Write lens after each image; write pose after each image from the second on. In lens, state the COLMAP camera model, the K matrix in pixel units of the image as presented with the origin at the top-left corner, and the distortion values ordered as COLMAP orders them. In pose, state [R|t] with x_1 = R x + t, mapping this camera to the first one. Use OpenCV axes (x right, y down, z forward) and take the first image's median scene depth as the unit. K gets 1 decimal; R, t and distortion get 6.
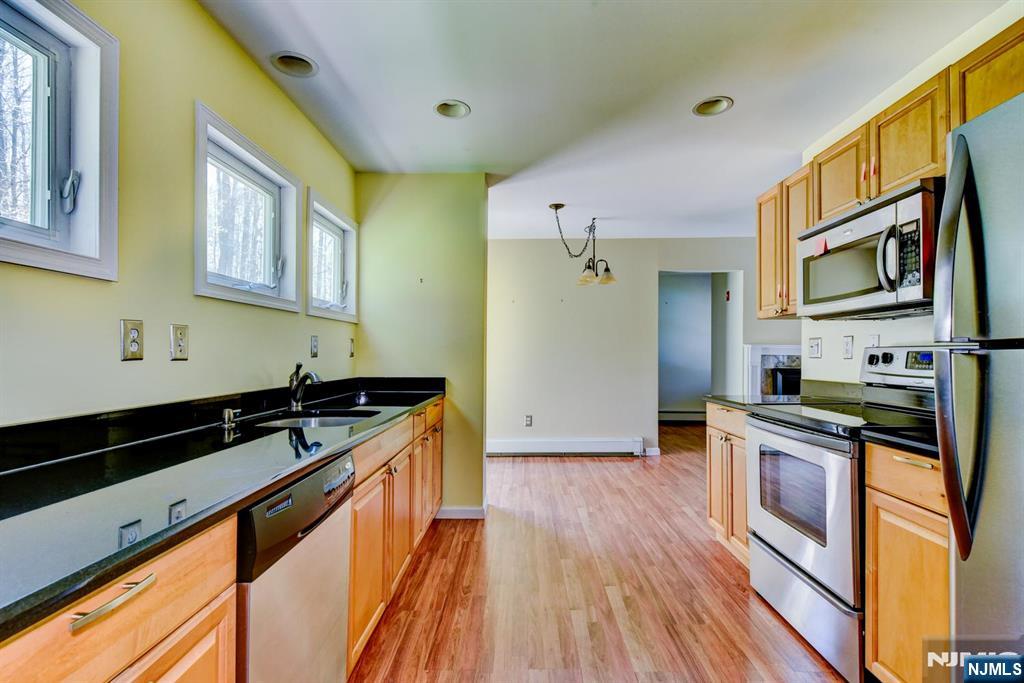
lens RADIAL K [[476.8, 0, 518.7], [0, 476.8, 357.6], [0, 0, 1]] dist [0.004778, -0.002738]
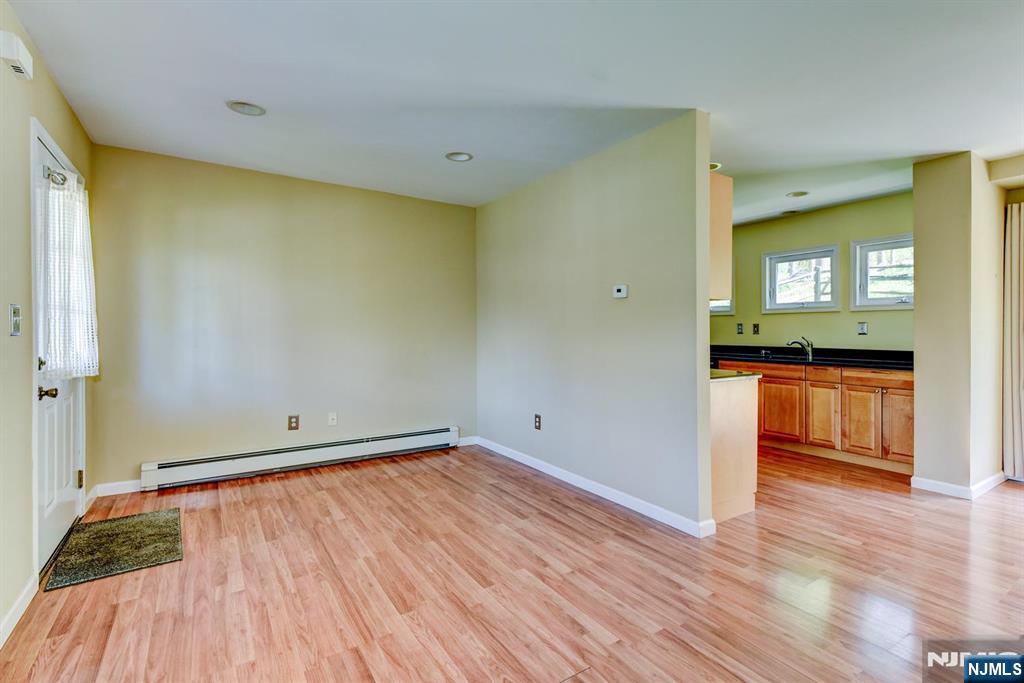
lens RADIAL K [[476.8, 0, 510.3], [0, 476.8, 331.6], [0, 0, 1]] dist [0.004778, -0.002738]
pose [[-0.834908, -0.001238, -0.550388, 1.567598], [-0.008071, 0.999917, 0.009994, -0.019152], [0.550331, 0.012787, -0.834849, 1.715910]]
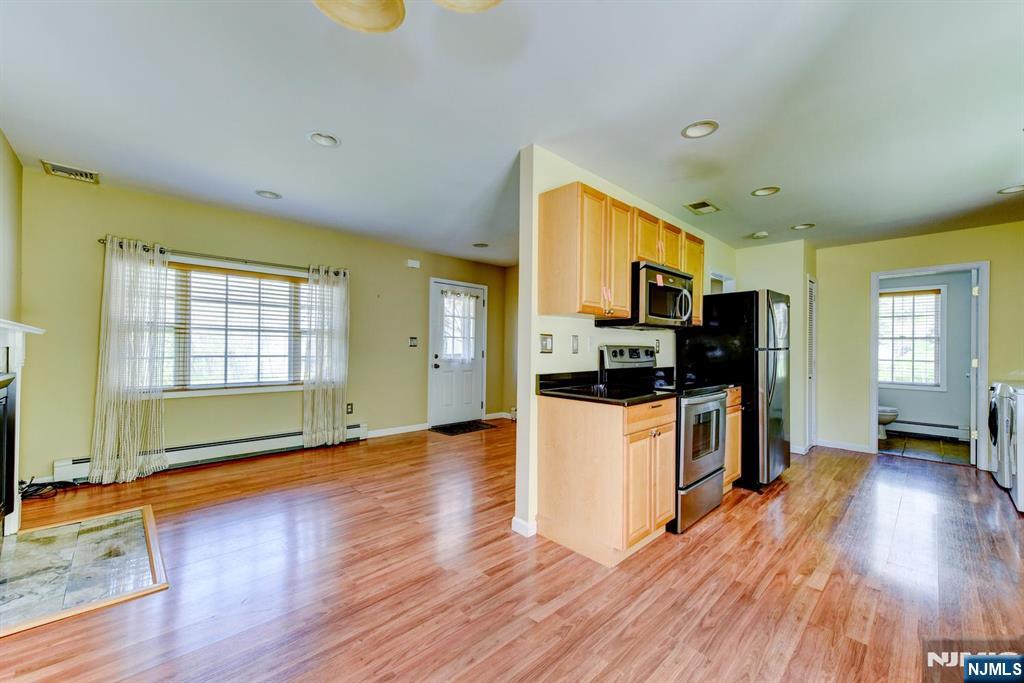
lens RADIAL K [[404.1, 0, 515.8], [0, 404.1, 346.5], [0, 0, 1]] dist [0.016382, -0.000431]
pose [[-0.703682, -0.009838, 0.710447, 0.024783], [-0.007051, 0.999952, 0.006862, -0.021278], [-0.710480, -0.000181, -0.703717, 1.776145]]
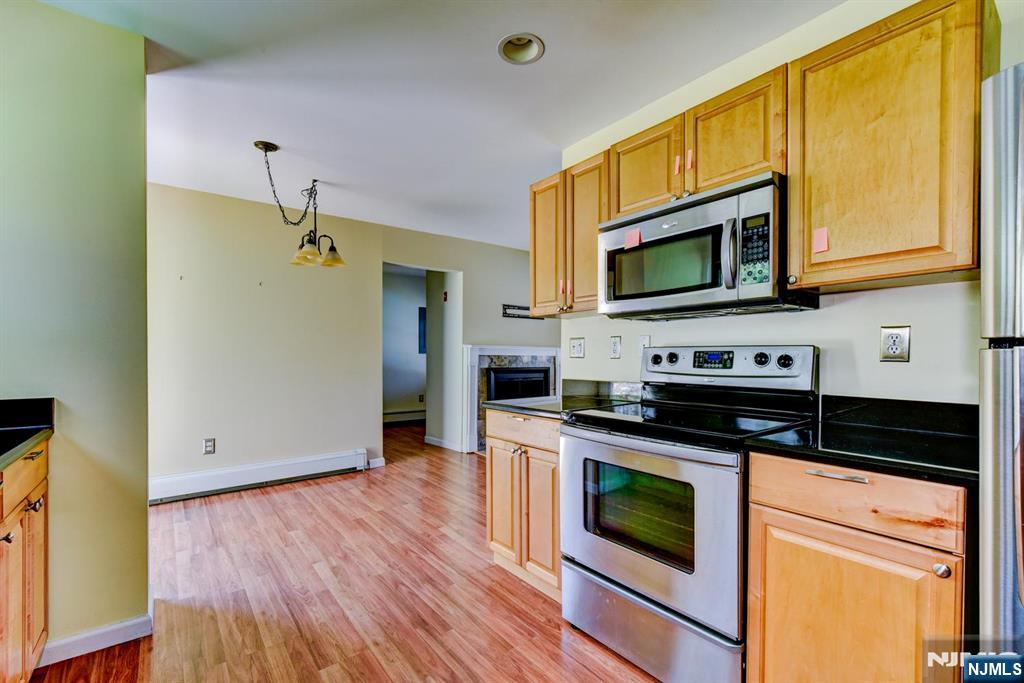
lens RADIAL K [[446.3, 0, 512.4], [0, 446.3, 363.6], [0, 0, 1]] dist [0.008069, -0.001770]
pose [[0.784311, -0.011764, 0.620256, -0.076813], [0.003836, 0.999893, 0.014115, -0.000935], [-0.620356, -0.008691, 0.784272, 0.360578]]
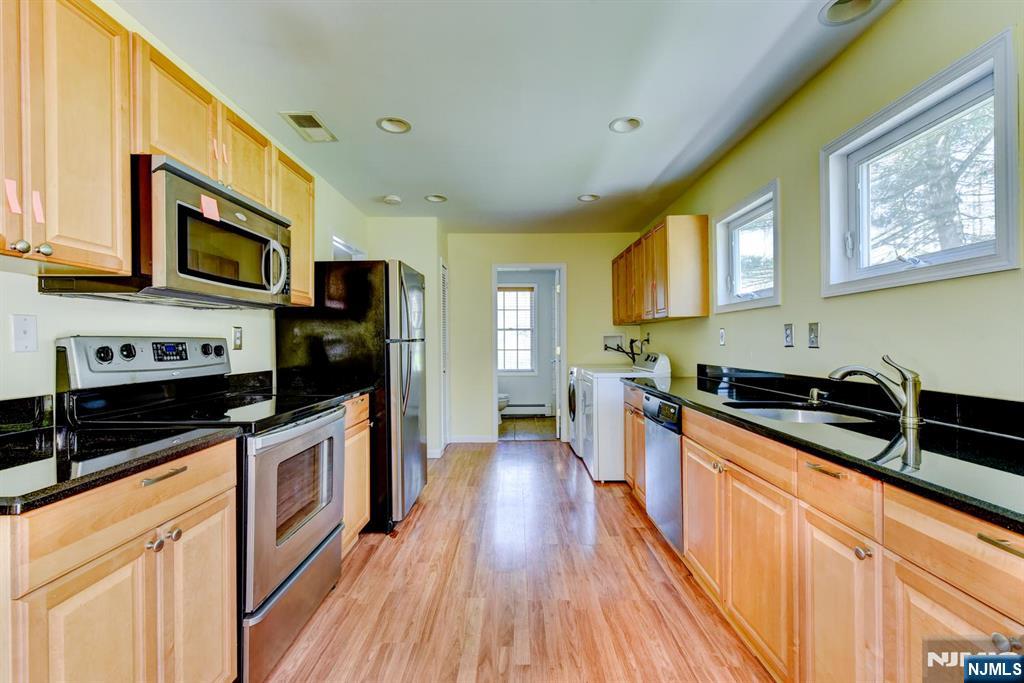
lens RADIAL K [[446.3, 0, 519.4], [0, 446.3, 342.6], [0, 0, 1]] dist [0.008069, -0.001770]
pose [[-0.999952, 0.001916, -0.009574, 0.104081], [0.001815, 0.999942, 0.010597, -0.015384], [0.009594, 0.010579, -0.999898, 1.379999]]
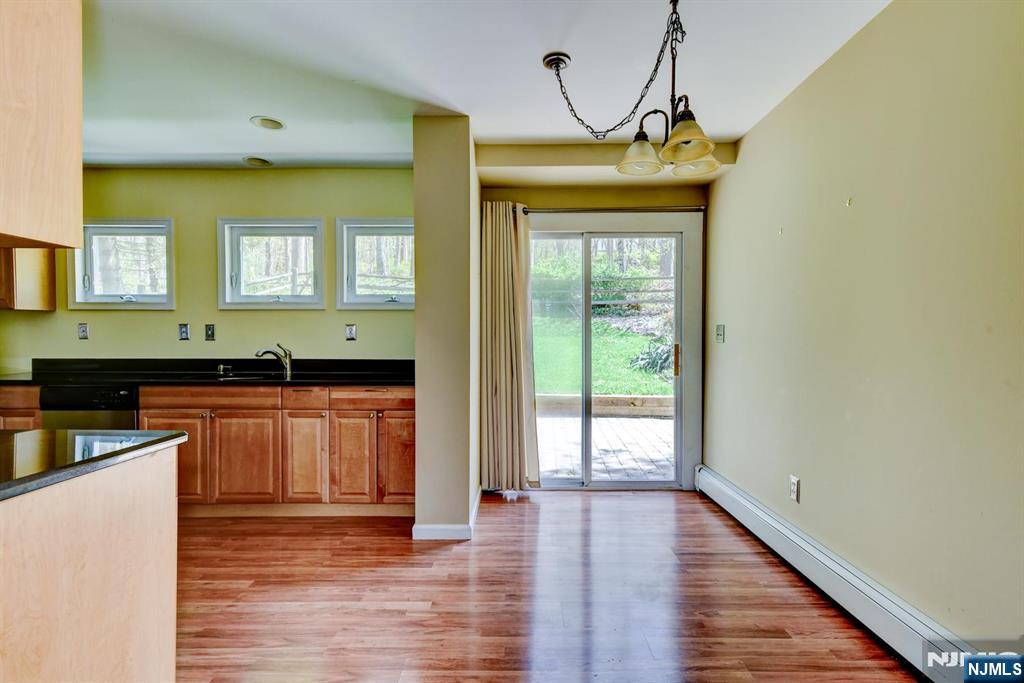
lens RADIAL K [[495.6, 0, 514.8], [0, 495.6, 341.9], [0, 0, 1]] dist [0.017665, 0.000582]
pose [[0.002417, 0.008522, -0.999961, 0.958767], [-0.012088, 0.999891, 0.008492, -0.014086], [0.999924, 0.012067, 0.002519, 1.435557]]
